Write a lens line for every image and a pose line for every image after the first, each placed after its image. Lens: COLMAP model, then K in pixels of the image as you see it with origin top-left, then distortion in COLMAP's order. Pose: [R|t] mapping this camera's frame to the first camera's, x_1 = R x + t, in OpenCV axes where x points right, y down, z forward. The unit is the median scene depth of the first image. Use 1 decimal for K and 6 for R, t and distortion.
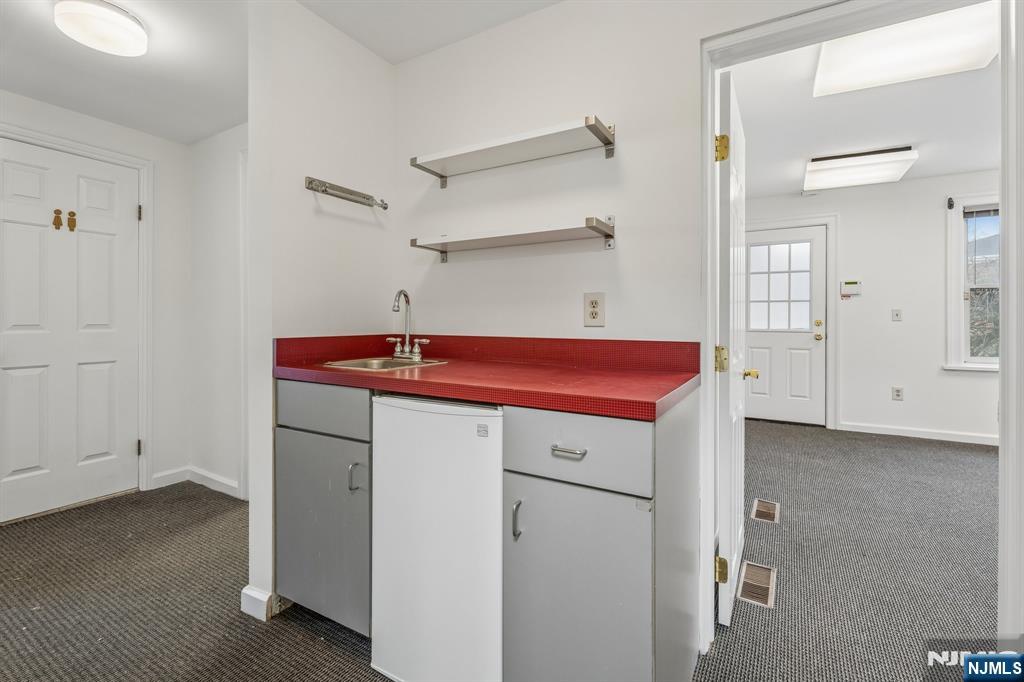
lens RADIAL K [[463.0, 0, 502.6], [0, 463.0, 318.5], [0, 0, 1]] dist [-0.002413, 0.000414]
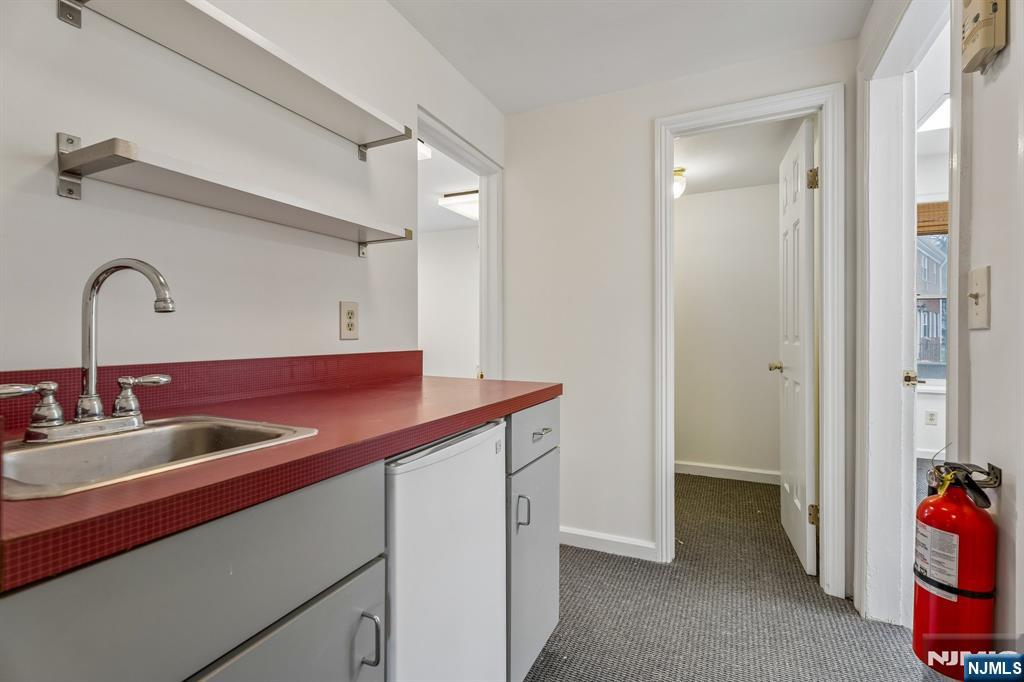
lens RADIAL K [[463.0, 0, 511.9], [0, 463.0, 335.2], [0, 0, 1]] dist [-0.002413, 0.000414]
pose [[-0.112277, -0.001063, 0.993676, -0.687090], [0.008283, 0.999964, 0.002005, 0.008956], [-0.993642, 0.008456, -0.112264, 0.745526]]
